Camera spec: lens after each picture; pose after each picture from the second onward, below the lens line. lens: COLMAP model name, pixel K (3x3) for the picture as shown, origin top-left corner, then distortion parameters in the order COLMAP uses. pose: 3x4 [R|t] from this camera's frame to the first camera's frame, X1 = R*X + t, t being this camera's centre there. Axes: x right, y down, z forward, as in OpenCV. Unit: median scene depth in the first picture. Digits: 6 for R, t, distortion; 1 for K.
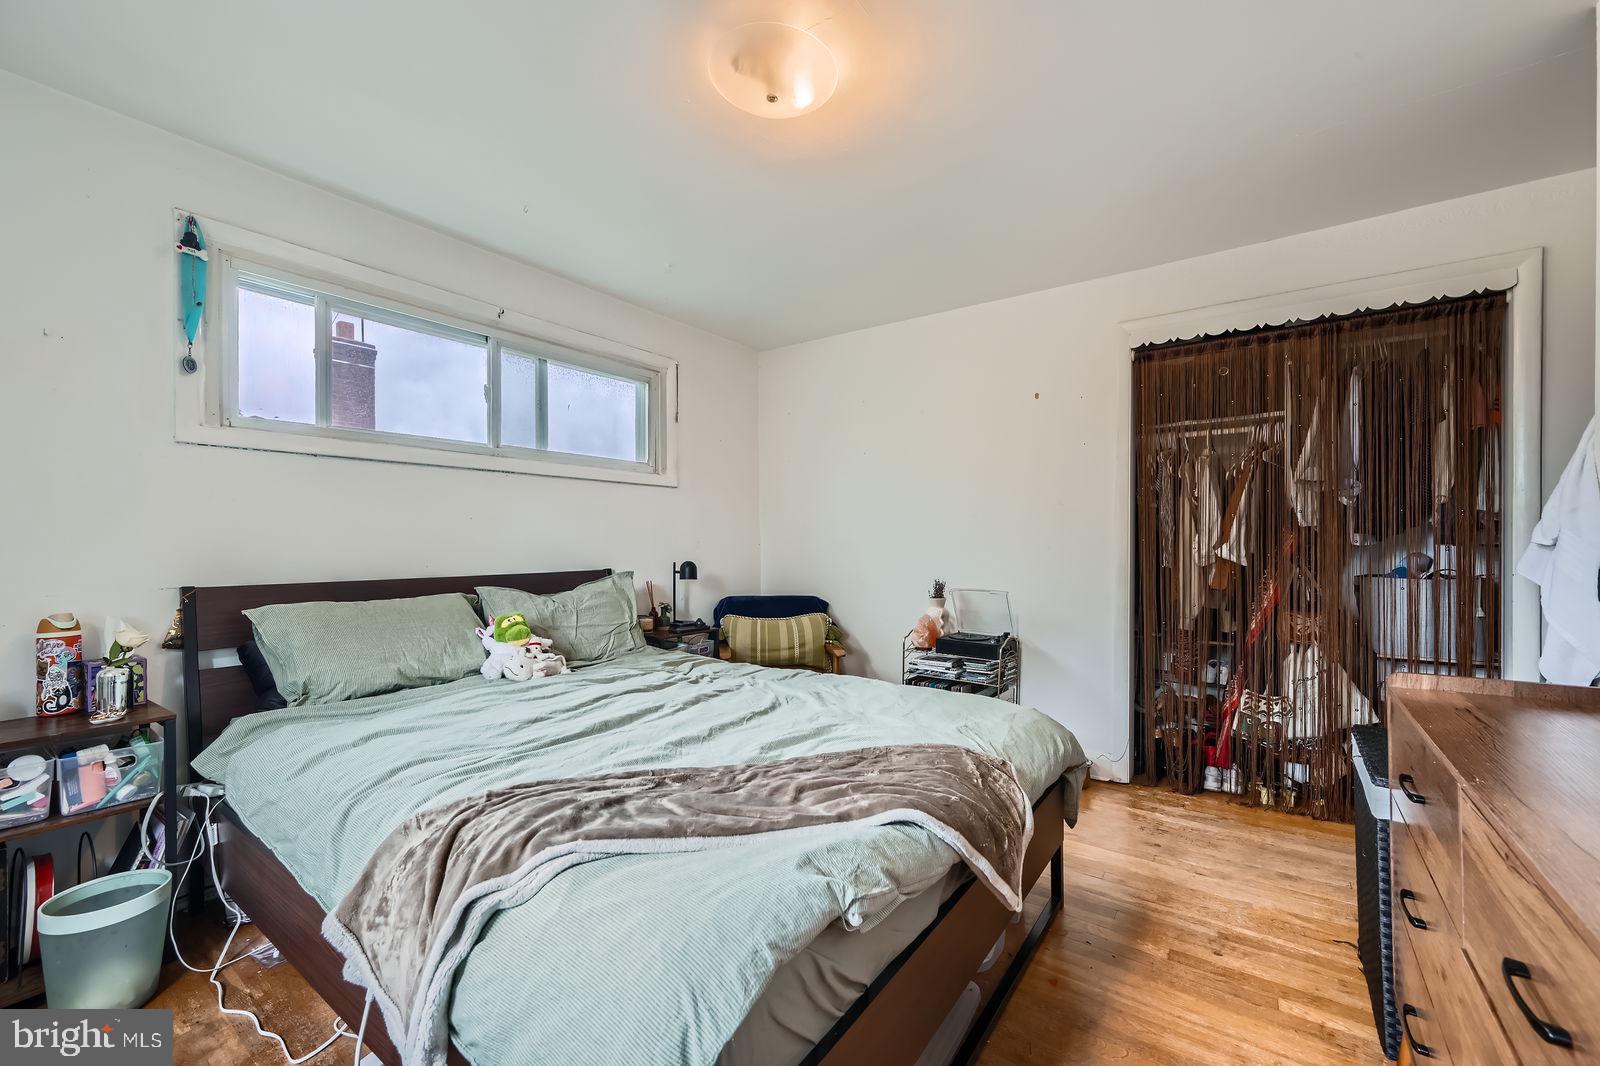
lens RADIAL K [[638.8, 0, 797.4], [0, 638.8, 542.9], [0, 0, 1]] dist [-0.001478, -0.000311]
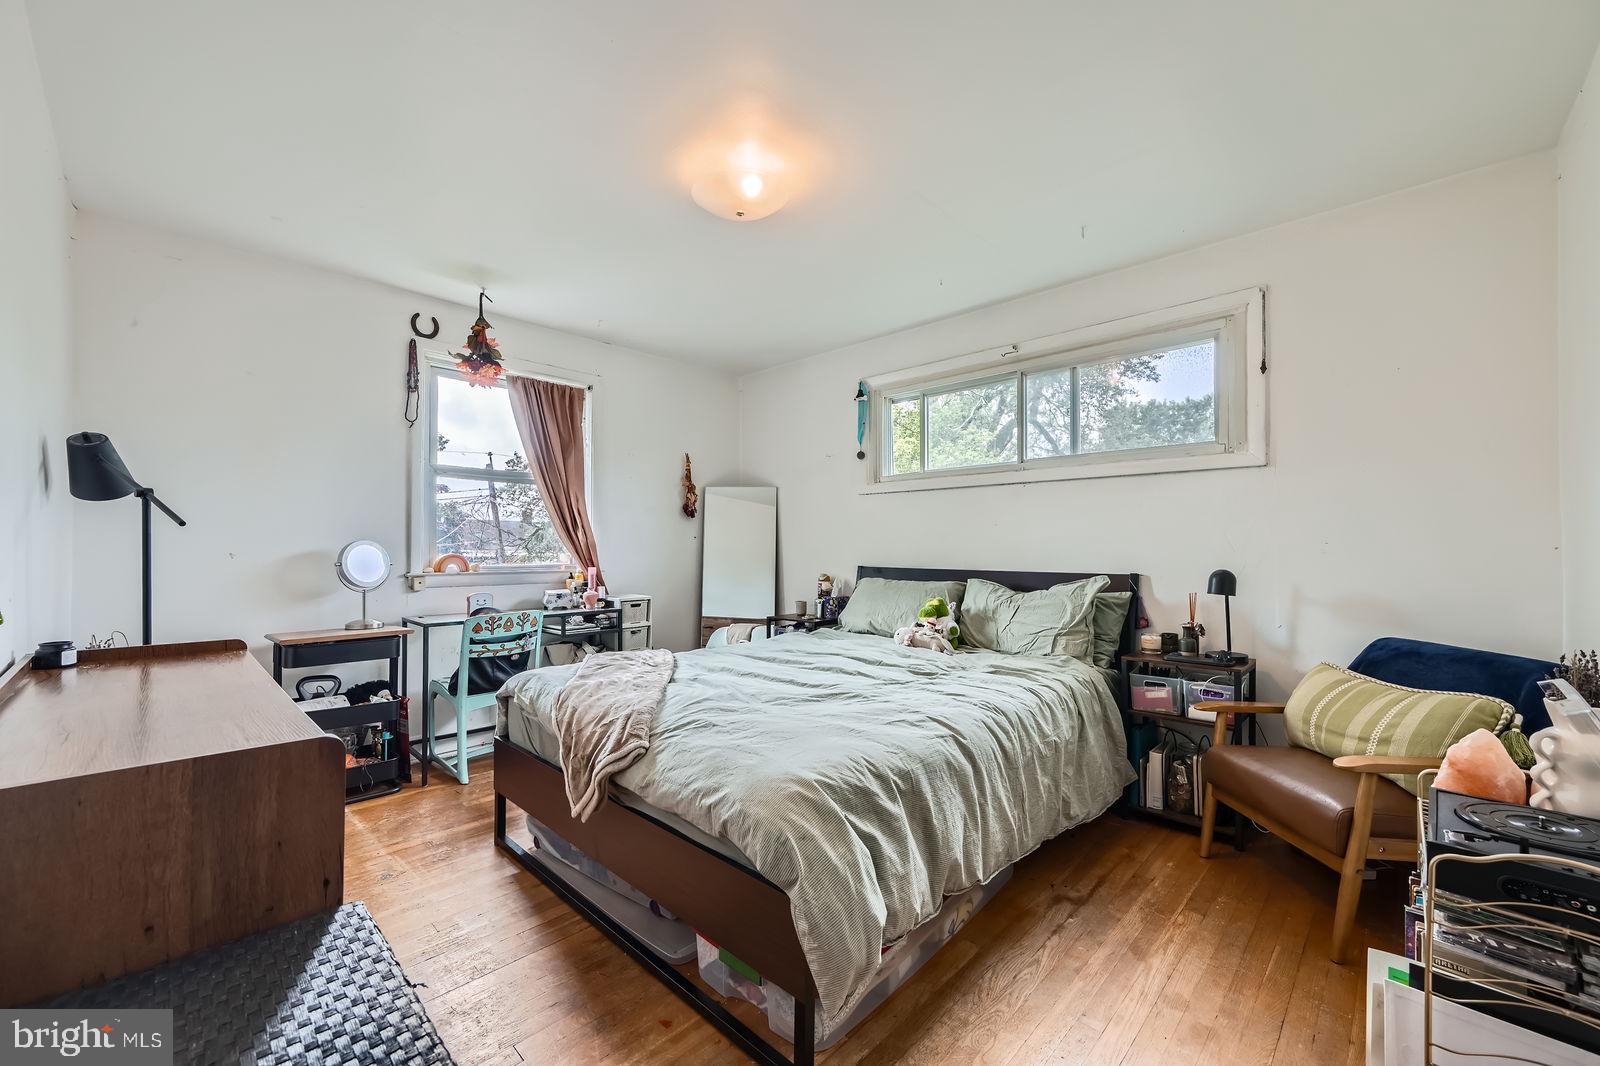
lens RADIAL K [[638.8, 0, 797.4], [0, 638.8, 537.4], [0, 0, 1]] dist [-0.001478, -0.000311]
pose [[-0.139388, -0.009434, -0.990193, 0.843969], [-0.000209, 0.999955, -0.009497, -0.001399], [0.990238, -0.001116, -0.139384, 0.857765]]
